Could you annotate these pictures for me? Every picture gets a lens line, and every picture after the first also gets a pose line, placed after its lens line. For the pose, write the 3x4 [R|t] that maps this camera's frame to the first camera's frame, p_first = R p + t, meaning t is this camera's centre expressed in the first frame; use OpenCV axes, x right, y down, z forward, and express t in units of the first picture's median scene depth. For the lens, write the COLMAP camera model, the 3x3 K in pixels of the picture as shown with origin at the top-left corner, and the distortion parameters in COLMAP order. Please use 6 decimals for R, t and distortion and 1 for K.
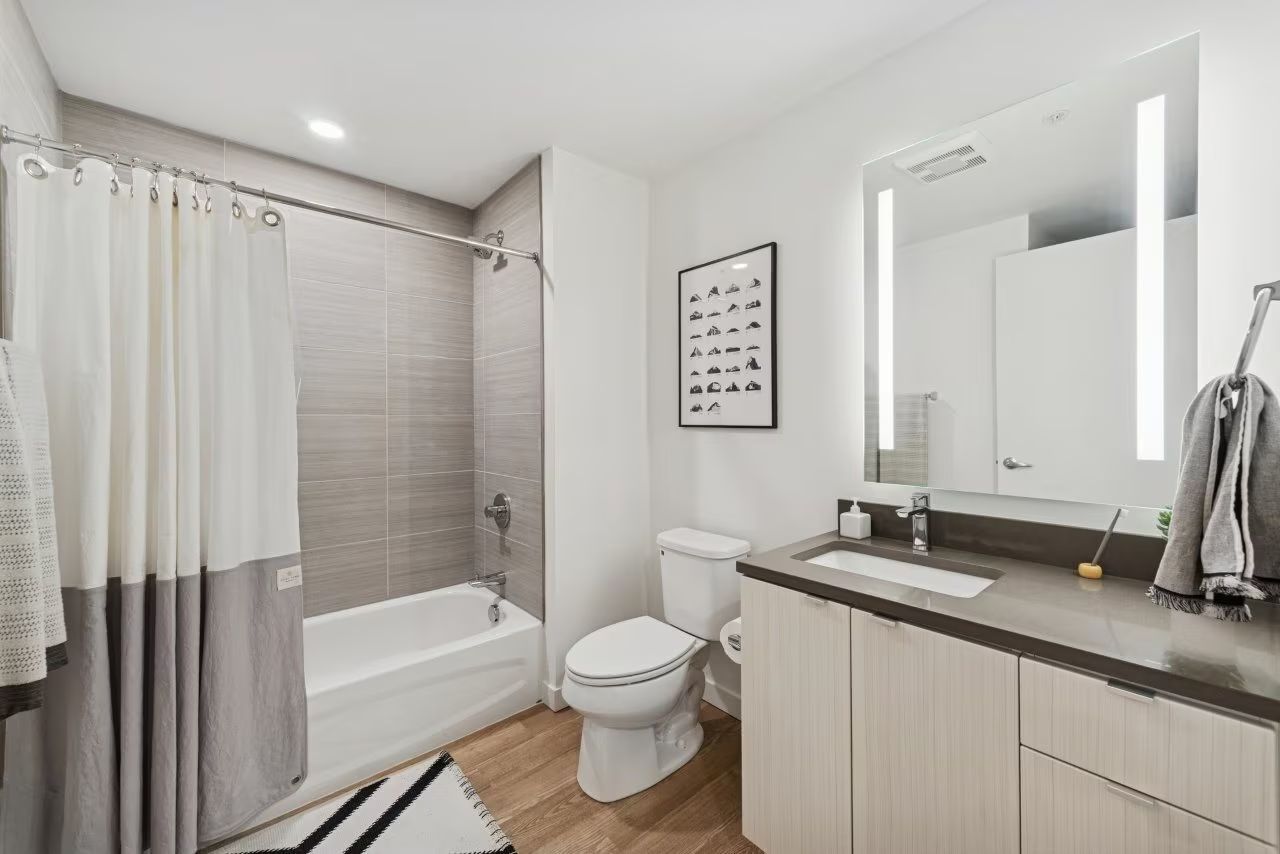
lens RADIAL K [[499.4, 0, 627.1], [0, 499.4, 409.3], [0, 0, 1]] dist [0.002641, -0.000121]
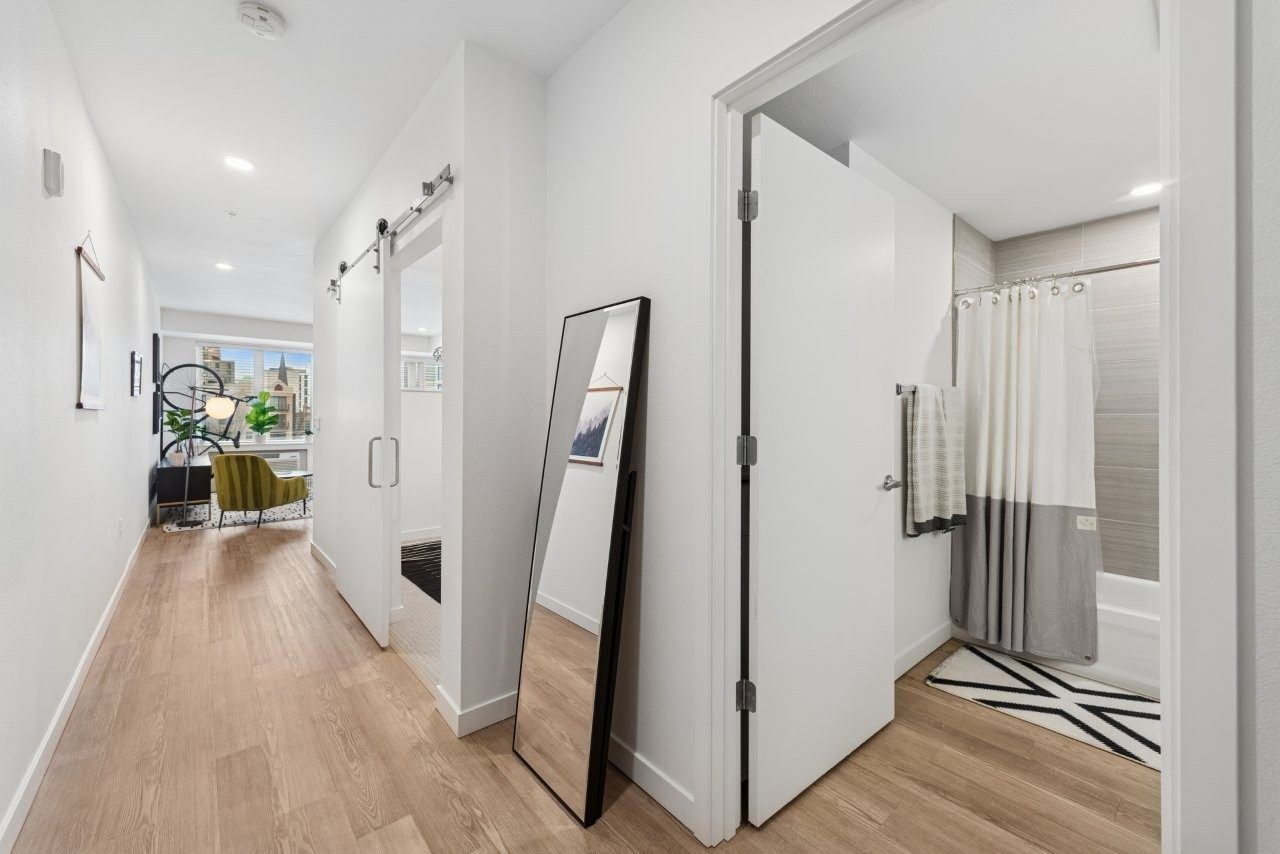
lens RADIAL K [[521.3, 0, 630.7], [0, 521.3, 417.6], [0, 0, 1]] dist [-0.000951, -0.000016]
pose [[-0.017982, 0.002419, -0.999835, 0.907287], [0.003059, 0.999993, 0.002364, 0.008771], [0.999834, -0.003016, -0.017989, -0.342247]]
